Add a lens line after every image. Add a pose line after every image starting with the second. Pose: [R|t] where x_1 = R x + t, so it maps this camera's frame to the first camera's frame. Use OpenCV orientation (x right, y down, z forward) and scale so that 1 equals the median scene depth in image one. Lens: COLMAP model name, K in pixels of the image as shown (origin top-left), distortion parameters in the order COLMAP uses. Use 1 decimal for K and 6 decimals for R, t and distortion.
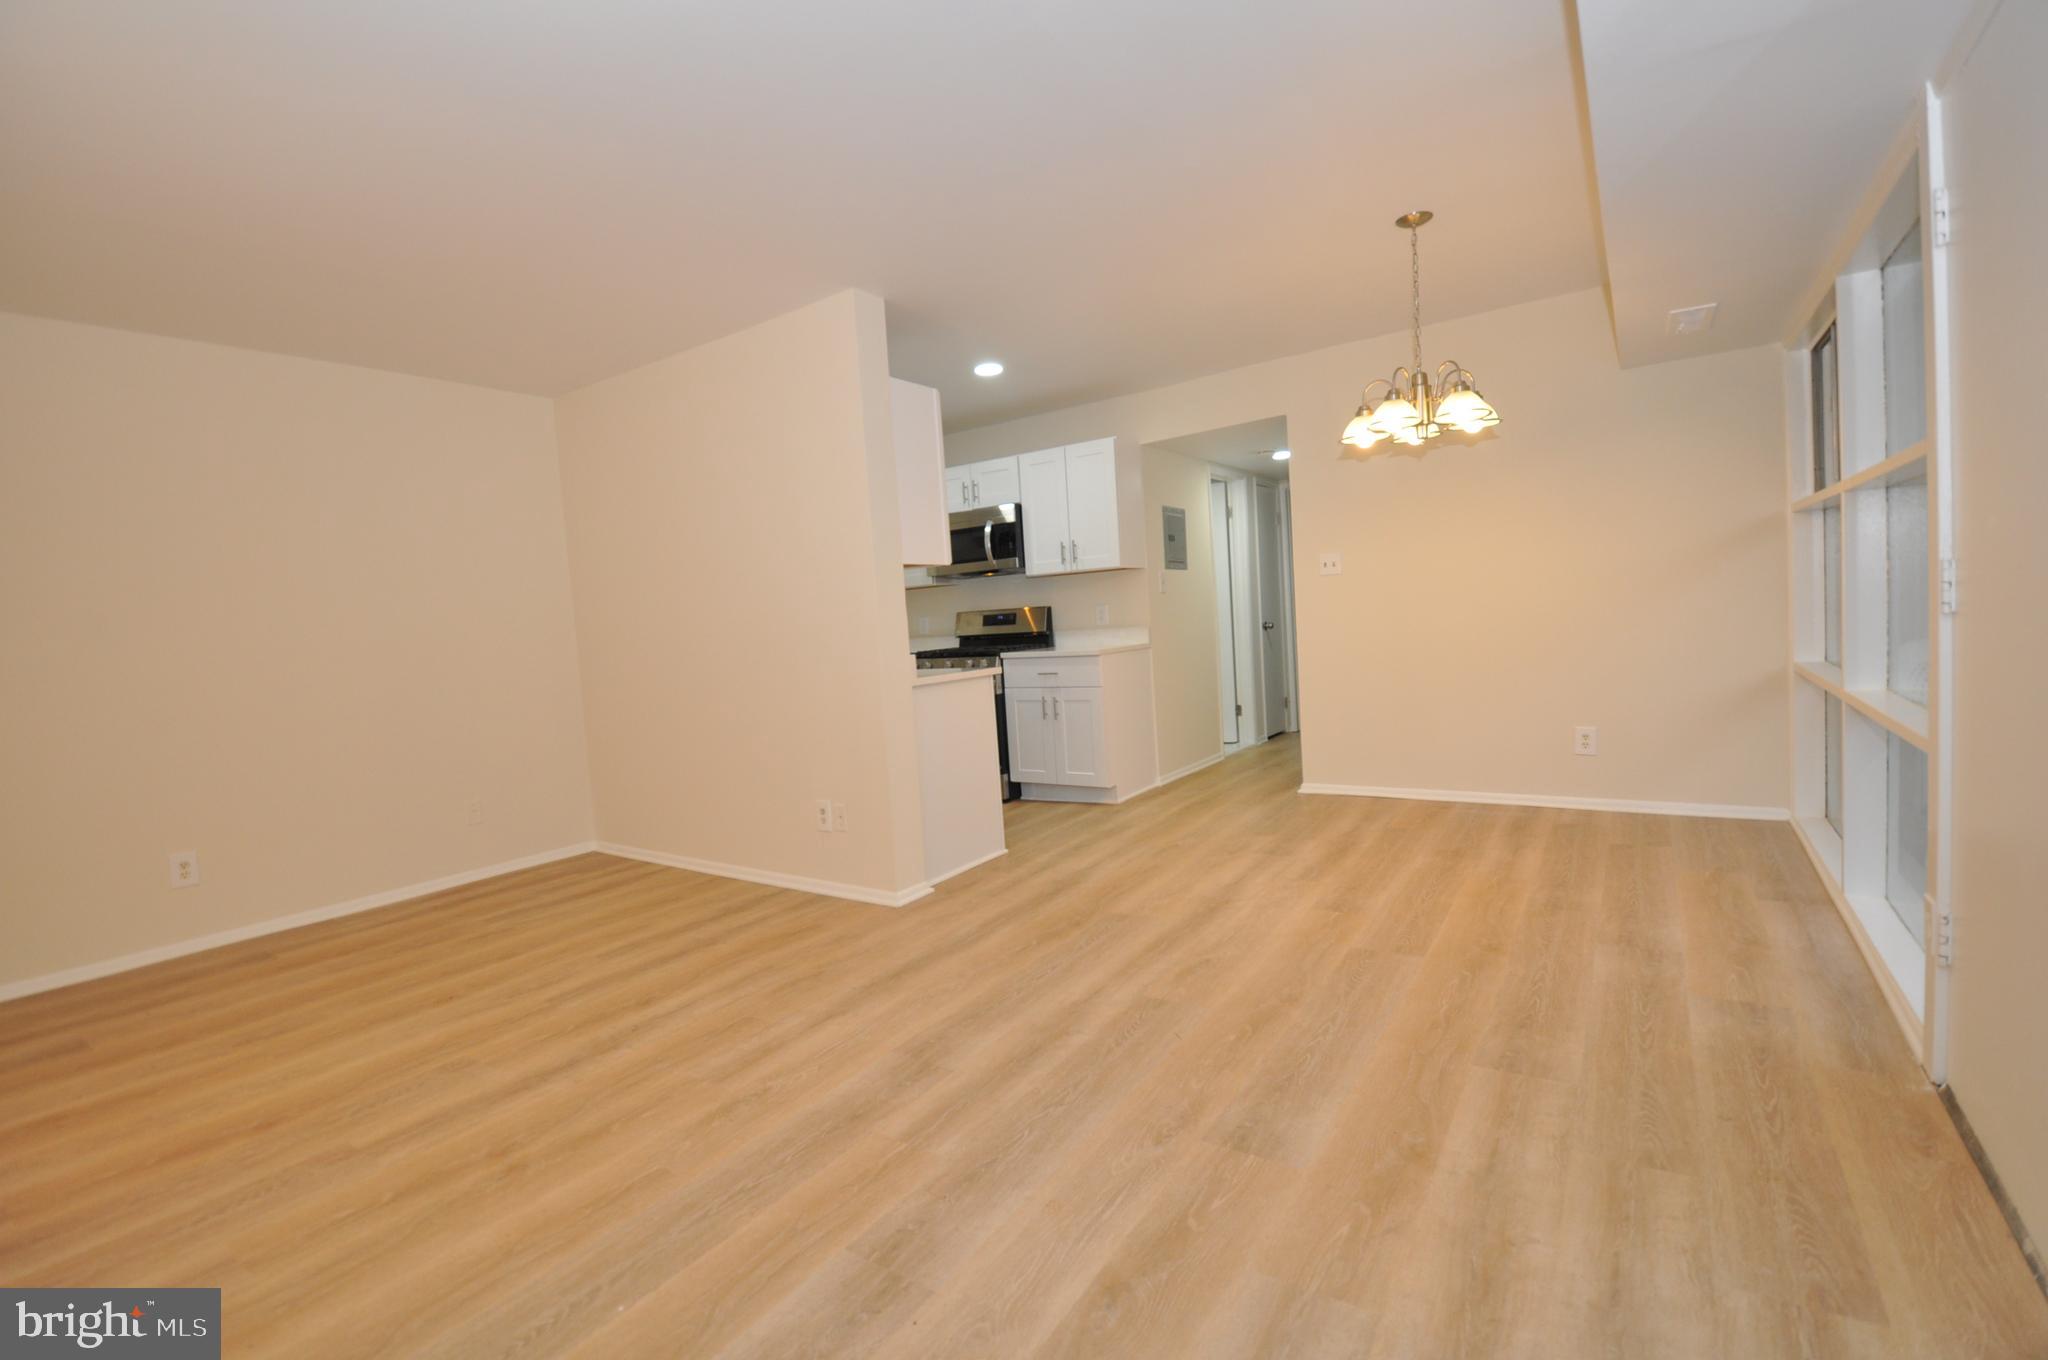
lens RADIAL K [[901.8, 0, 1025.9], [0, 901.8, 676.7], [0, 0, 1]] dist [0.007556, -0.017156]
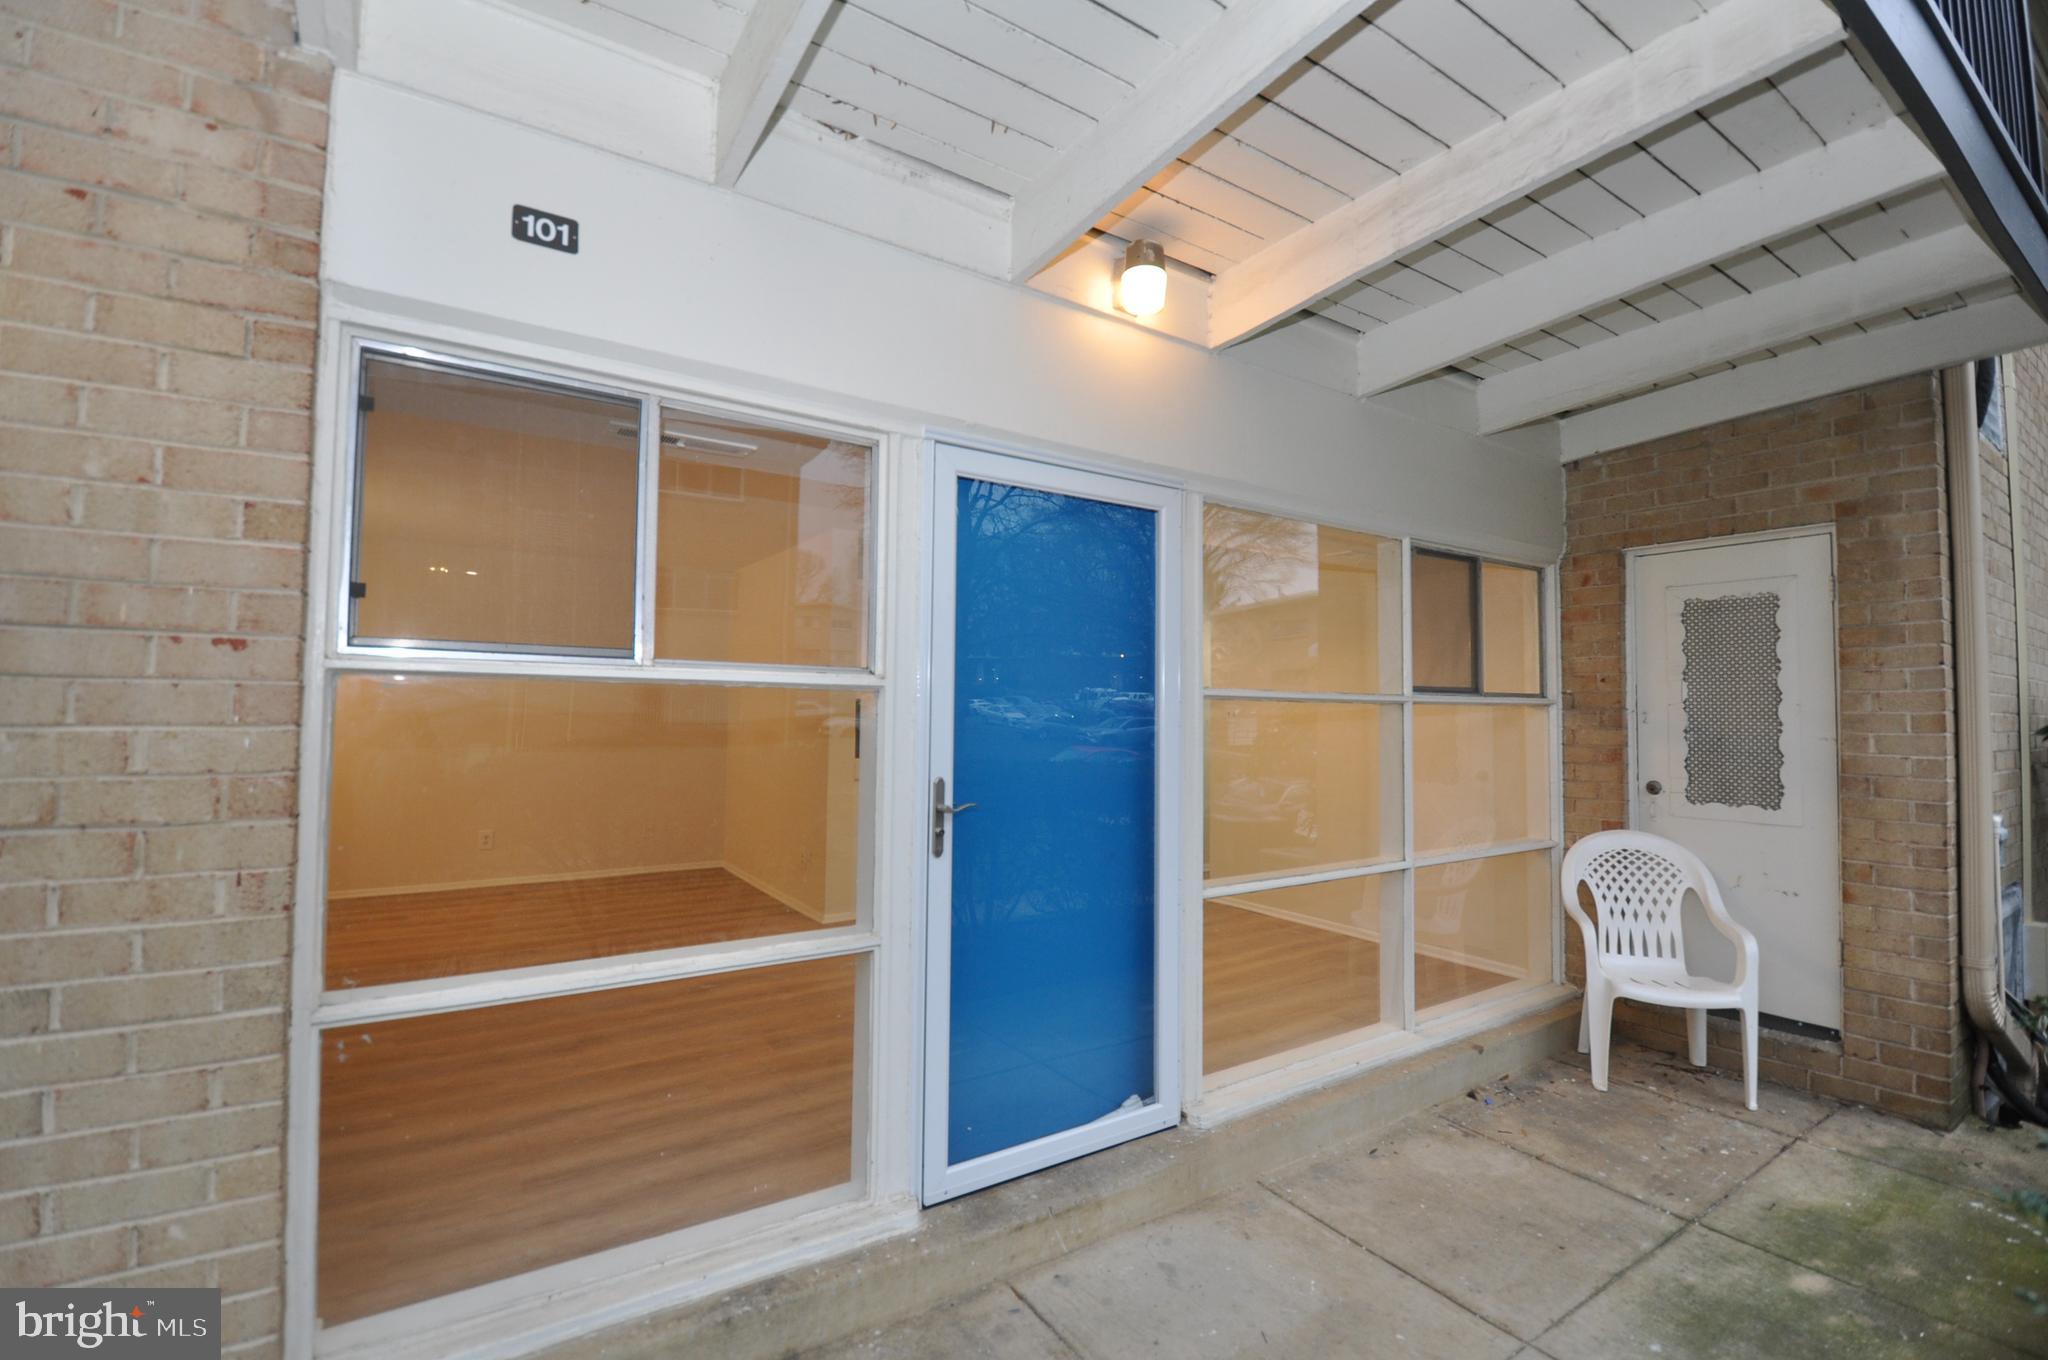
lens RADIAL K [[901.8, 0, 1035.7], [0, 901.8, 679.6], [0, 0, 1]] dist [0.007556, -0.017156]
pose [[0.928996, 0.061236, -0.364988, 0.723296], [-0.094512, 0.992770, -0.073998, -0.074731], [0.357818, 0.103240, 0.928067, -0.326152]]
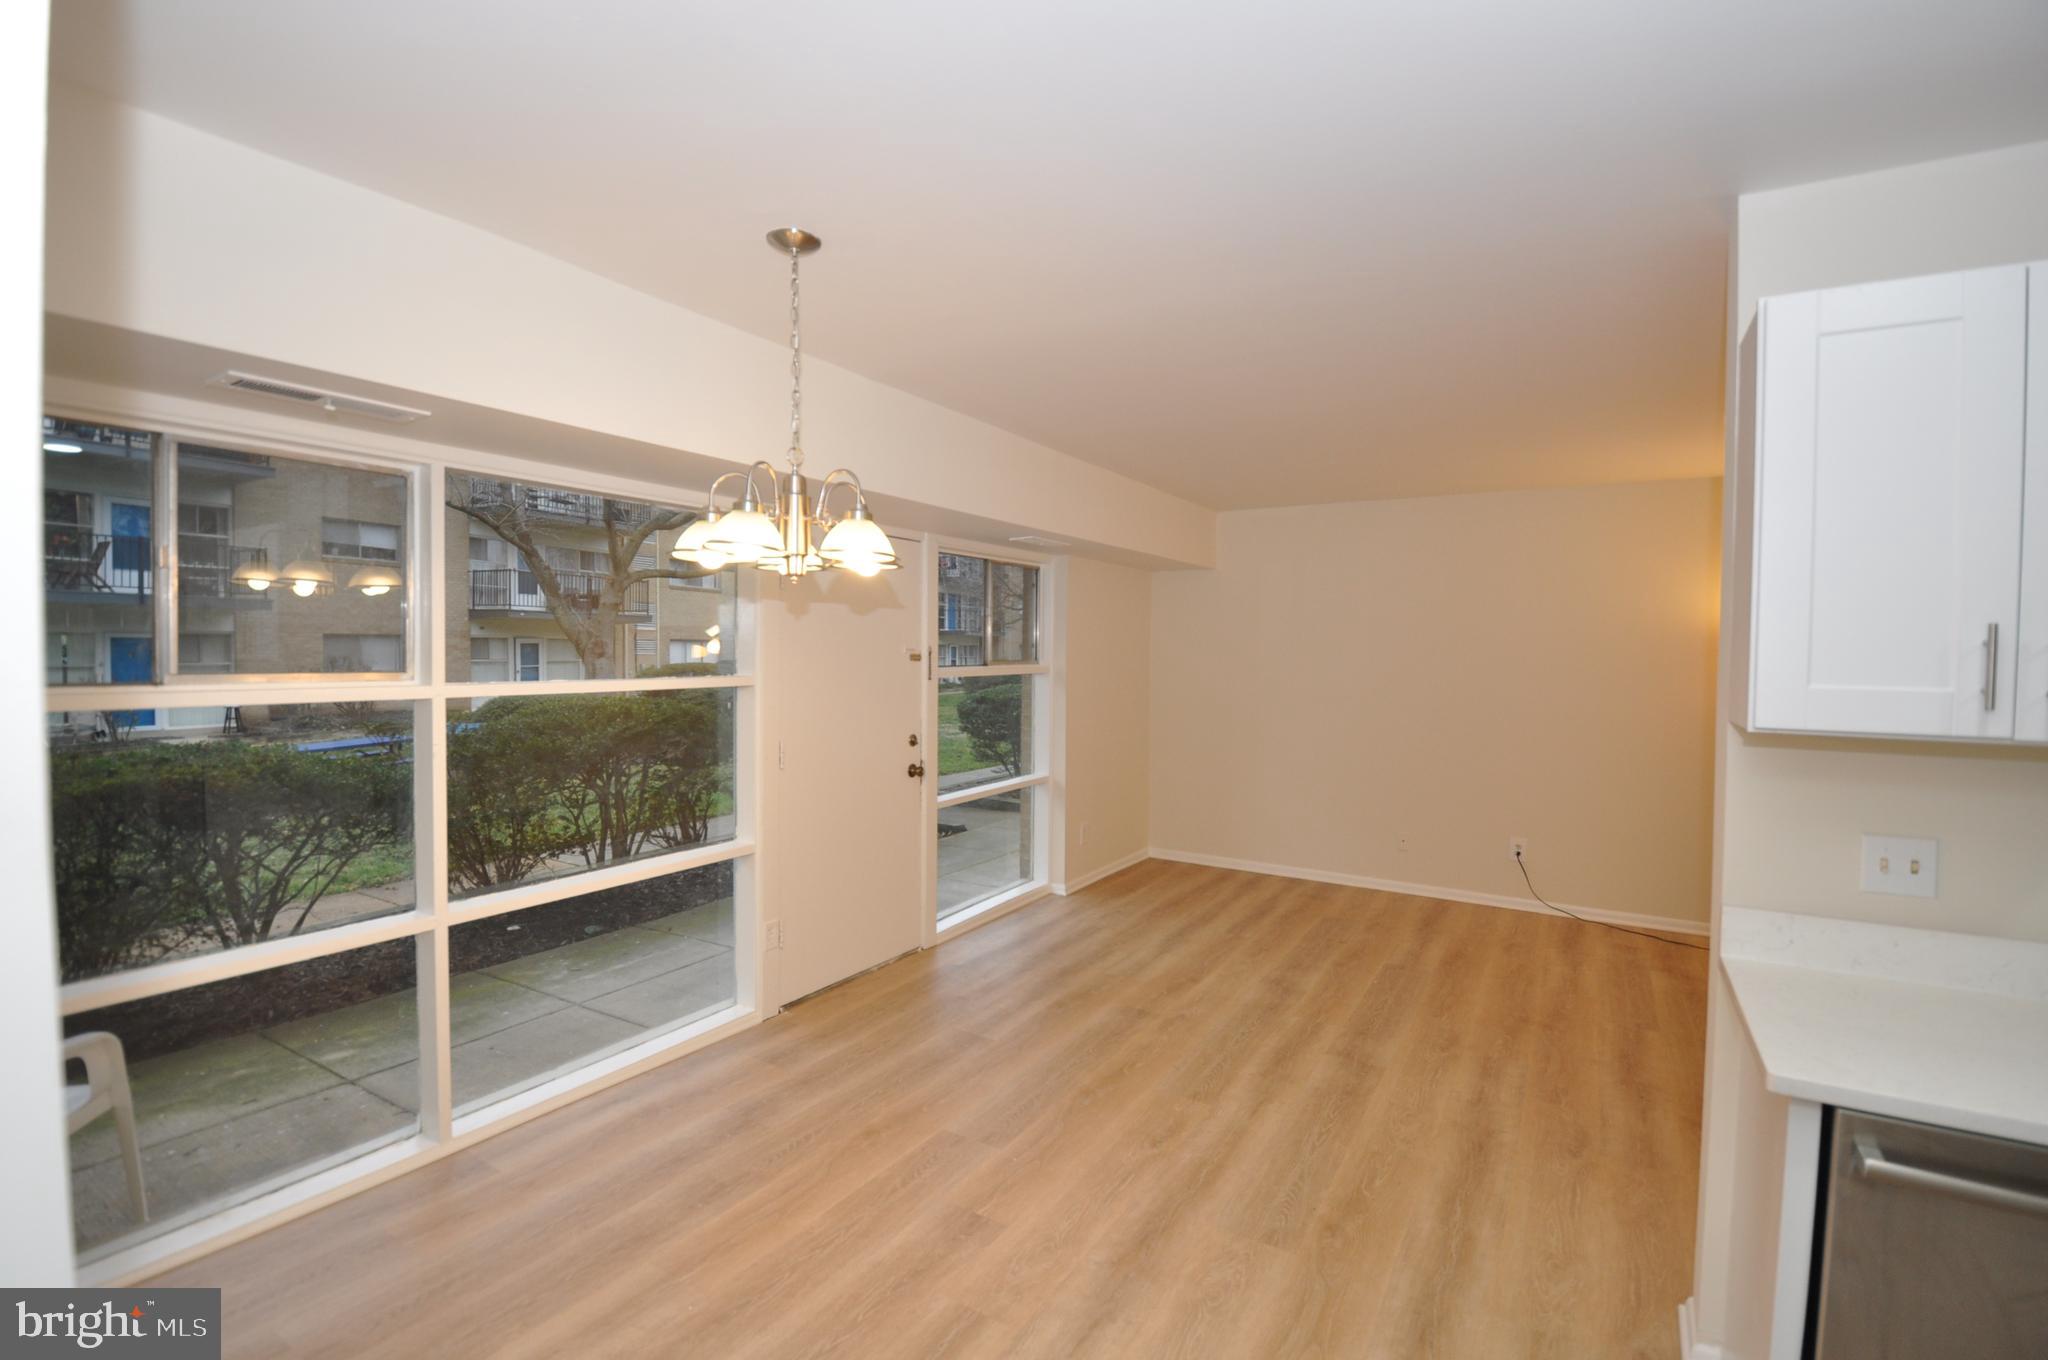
lens RADIAL K [[901.8, 0, 1025.7], [0, 901.8, 677.3], [0, 0, 1]] dist [0.007556, -0.017156]
pose [[-0.997647, 0.057048, -0.038018, 0.275613], [0.052935, 0.993416, 0.101597, -0.226870], [0.043563, 0.099345, -0.994099, 1.517054]]
